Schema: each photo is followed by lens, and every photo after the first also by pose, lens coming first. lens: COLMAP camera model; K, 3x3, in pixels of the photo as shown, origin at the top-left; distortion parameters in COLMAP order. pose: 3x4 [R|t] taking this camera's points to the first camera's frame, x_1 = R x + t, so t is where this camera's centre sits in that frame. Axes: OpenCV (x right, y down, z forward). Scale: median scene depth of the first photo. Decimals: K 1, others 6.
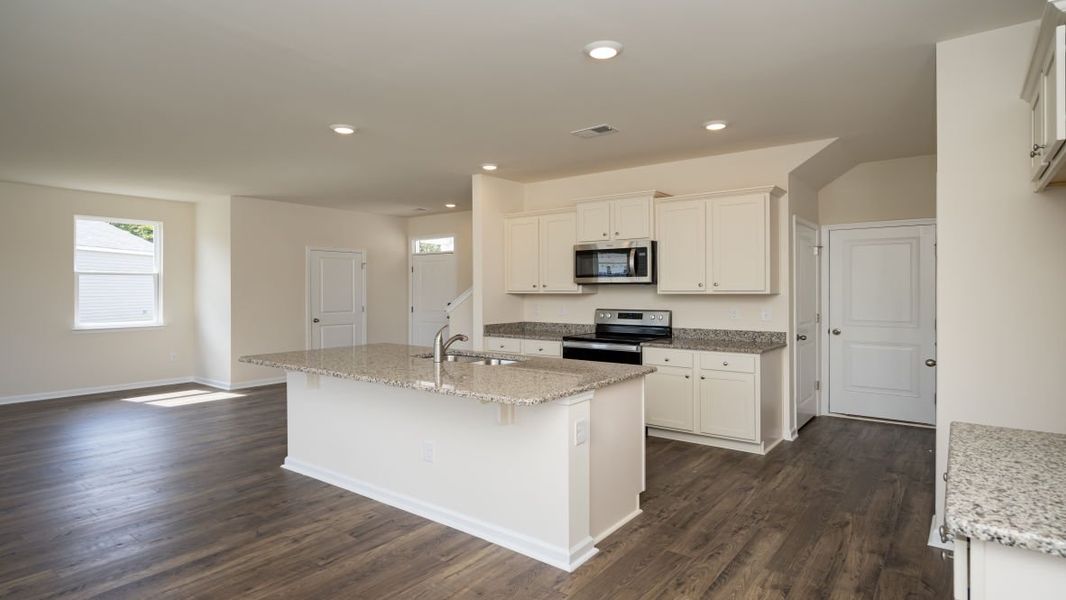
lens RADIAL K [[562.5, 0, 535.3], [0, 562.5, 295.1], [0, 0, 1]] dist [0.003298, 0.000183]
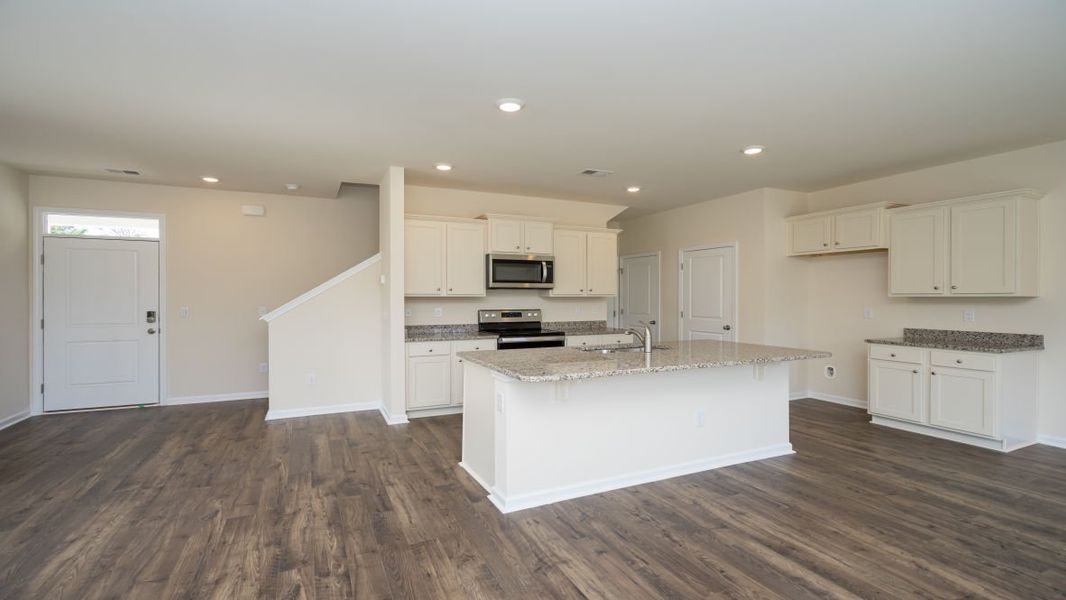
lens RADIAL K [[477.1, 0, 533.8], [0, 477.1, 299.2], [0, 0, 1]] dist [-0.001810, 0.000360]
pose [[0.457334, -0.002186, 0.889292, -0.840786], [0.007077, 0.999974, -0.001182, 0.004881], [-0.889267, 0.006834, 0.457338, 0.537365]]
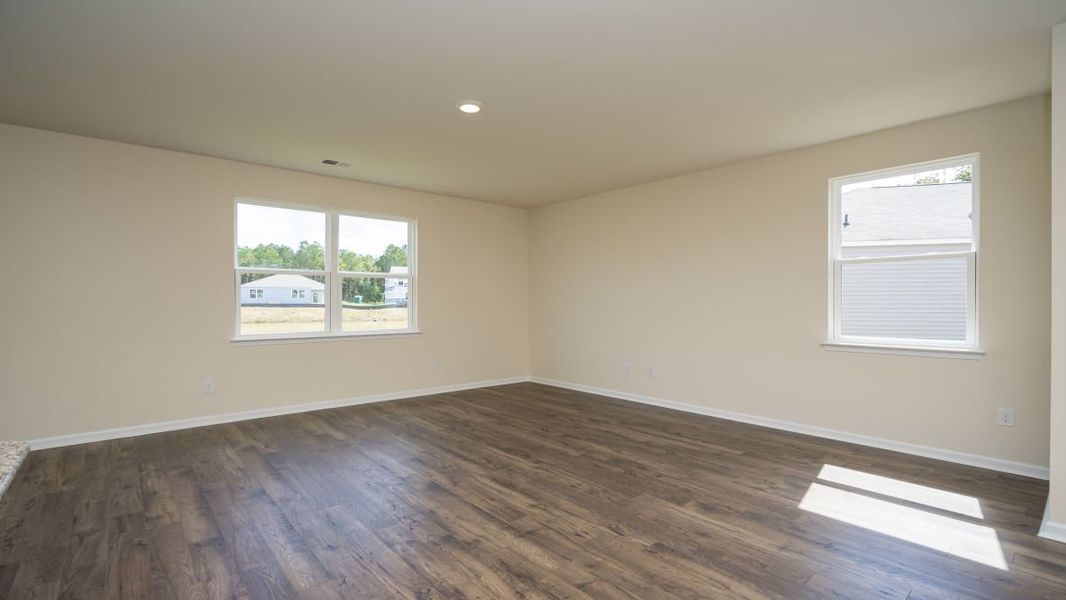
lens RADIAL K [[483.2, 0, 535.0], [0, 483.2, 301.2], [0, 0, 1]] dist [-0.000340, 0.000191]
pose [[-0.204478, 0.001340, -0.978870, -0.222694], [-0.006130, 0.999978, 0.002649, 0.014643], [0.978852, 0.006543, -0.204465, 1.064204]]
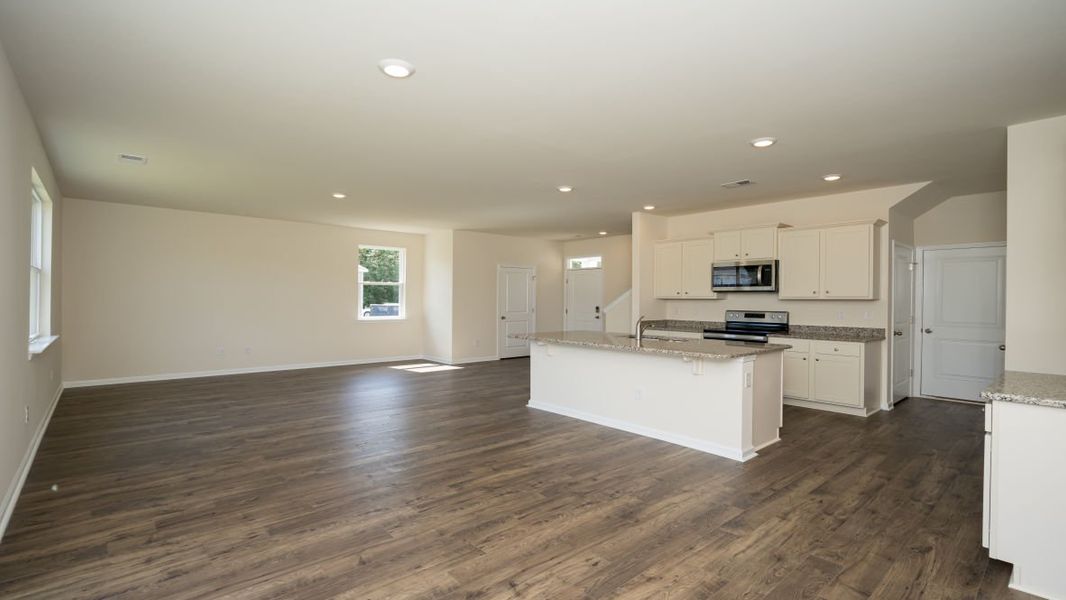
lens RADIAL K [[487.3, 0, 534.3], [0, 487.3, 307.6], [0, 0, 1]] dist [-0.001549, 0.000103]
pose [[0.981532, 0.011896, -0.190926, -0.141832], [-0.010482, 0.999910, 0.008411, 0.015188], [0.191009, -0.006254, 0.981568, -0.272623]]
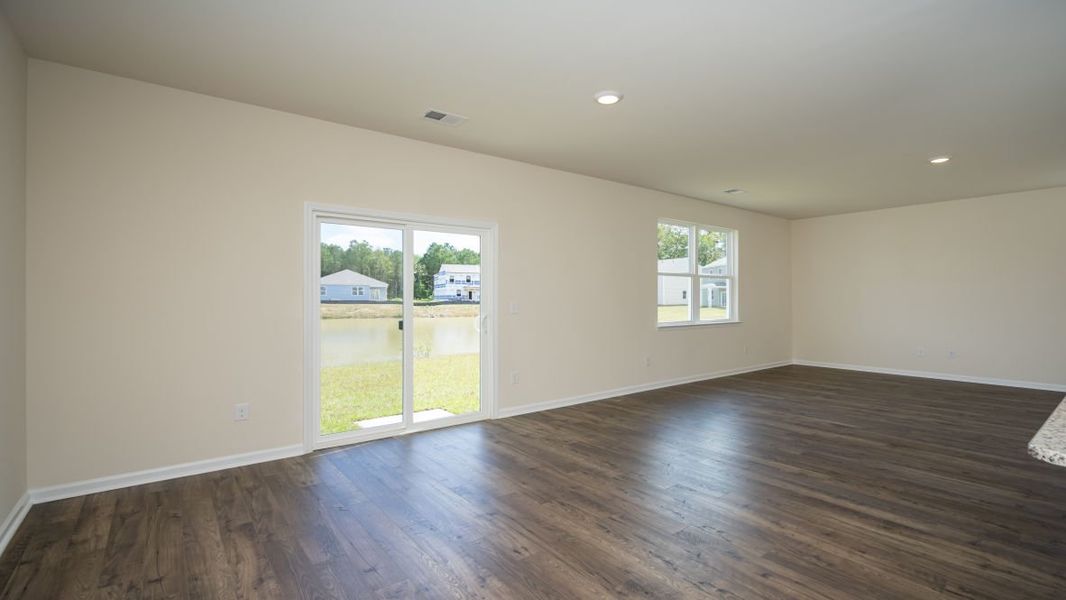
lens RADIAL K [[482.3, 0, 534.3], [0, 482.3, 301.3], [0, 0, 1]] dist [-0.003963, 0.001033]
pose [[-0.254740, 0.008132, -0.966975, 0.252235], [-0.005336, 0.999938, 0.009815, 0.021620], [0.966995, 0.007660, -0.254681, 0.305946]]
